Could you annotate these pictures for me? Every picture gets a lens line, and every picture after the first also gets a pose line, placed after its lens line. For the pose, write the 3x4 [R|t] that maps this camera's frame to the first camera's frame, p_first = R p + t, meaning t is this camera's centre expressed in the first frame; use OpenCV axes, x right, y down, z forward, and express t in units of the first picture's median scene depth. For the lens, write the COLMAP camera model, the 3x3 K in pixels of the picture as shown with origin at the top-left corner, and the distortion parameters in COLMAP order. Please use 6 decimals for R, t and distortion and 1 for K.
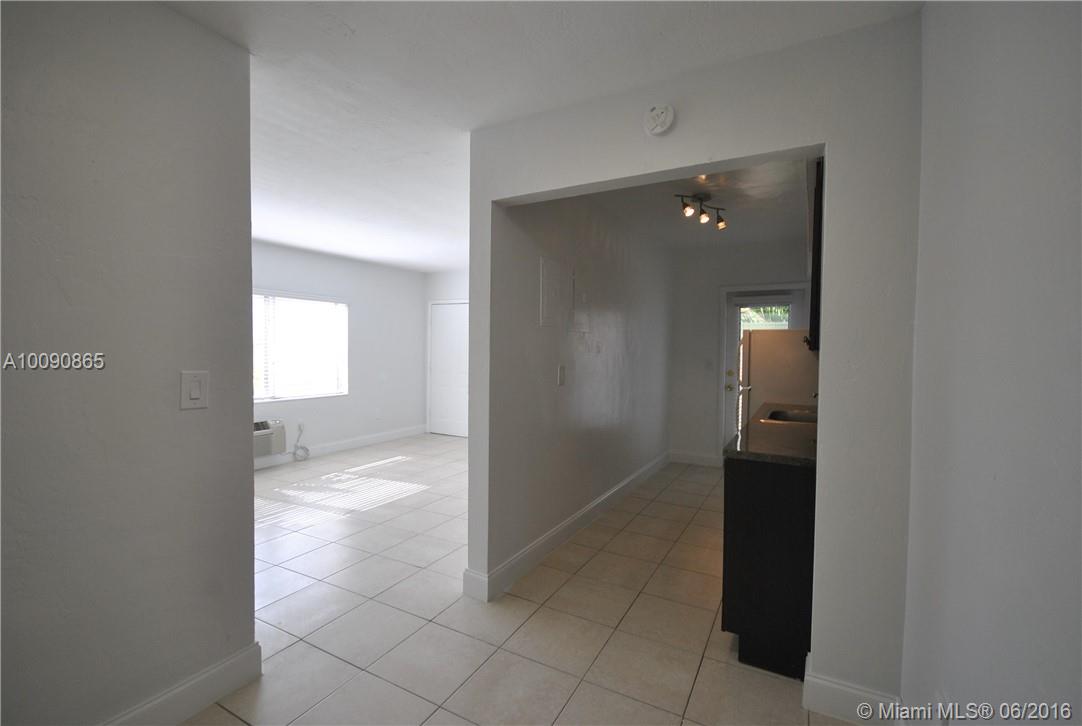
lens RADIAL K [[483.1, 0, 539.3], [0, 483.1, 360.3], [0, 0, 1]] dist [-0.000033, 0.000498]
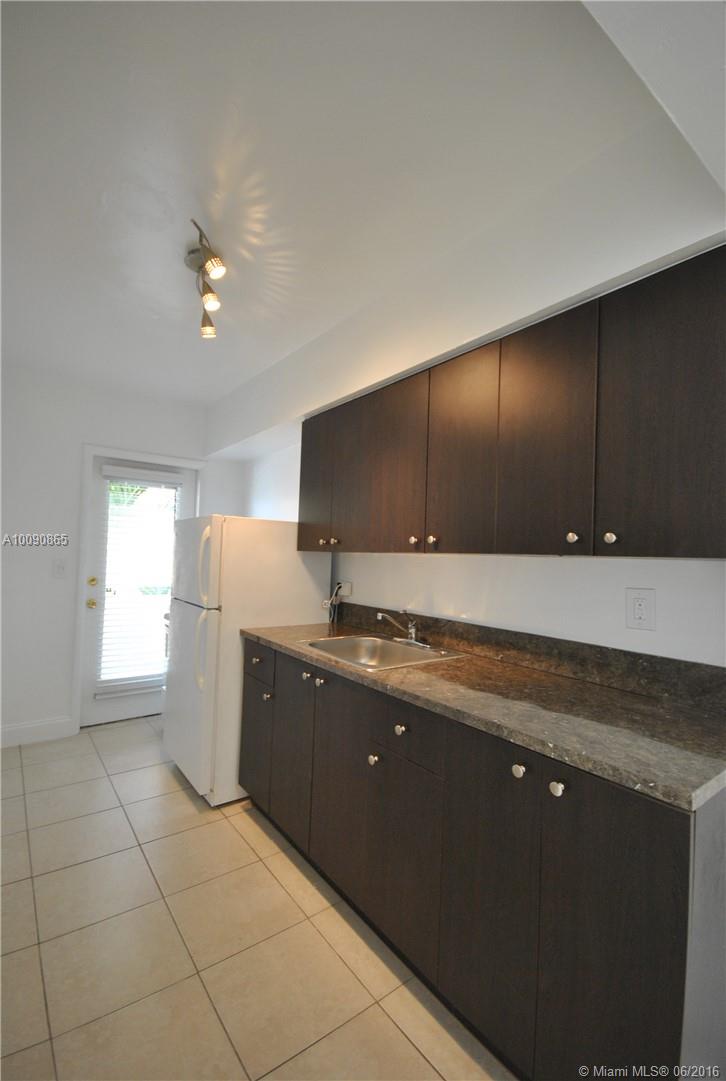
lens RADIAL K [[482.6, 0, 356.6], [0, 482.6, 541.7], [0, 0, 1]] dist [-0.000033, 0.000498]
pose [[0.414643, 0.028792, 0.909528, -0.097594], [-0.005799, 0.999563, -0.028999, -0.021647], [-0.909965, 0.006750, 0.414629, 0.902794]]
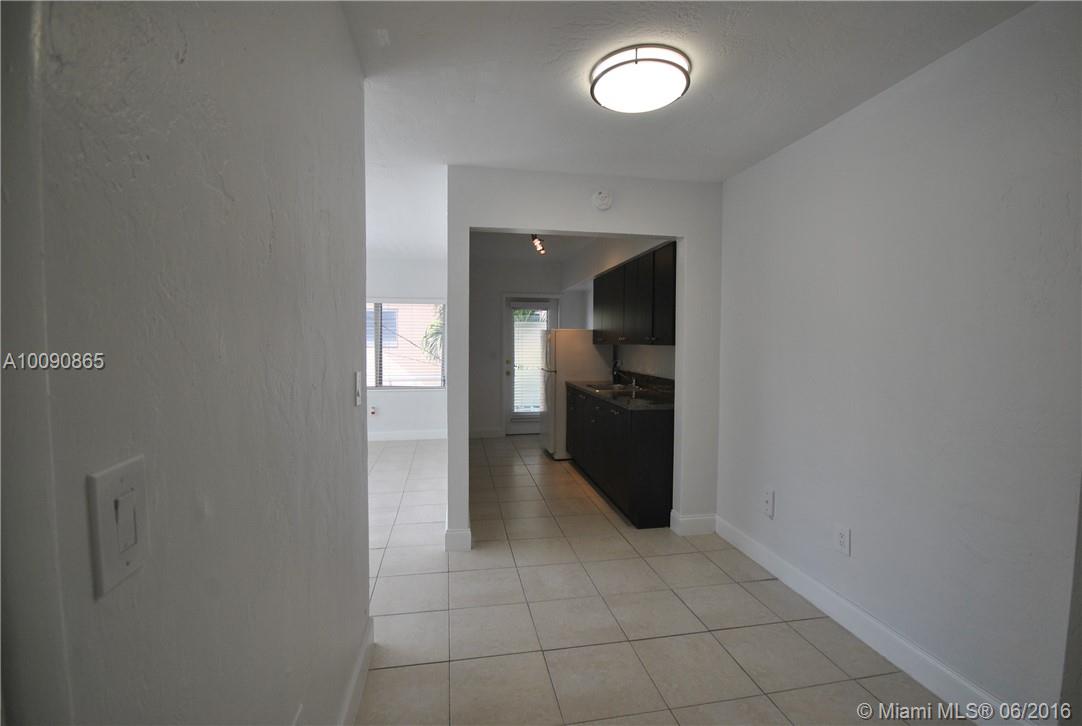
lens RADIAL K [[483.1, 0, 543.9], [0, 483.1, 366.3], [0, 0, 1]] dist [-0.000033, 0.000498]
pose [[0.772099, -0.039265, 0.634288, -0.733359], [0.018899, 0.999067, 0.038842, -0.019871], [-0.635221, -0.018002, 0.772120, -0.079854]]
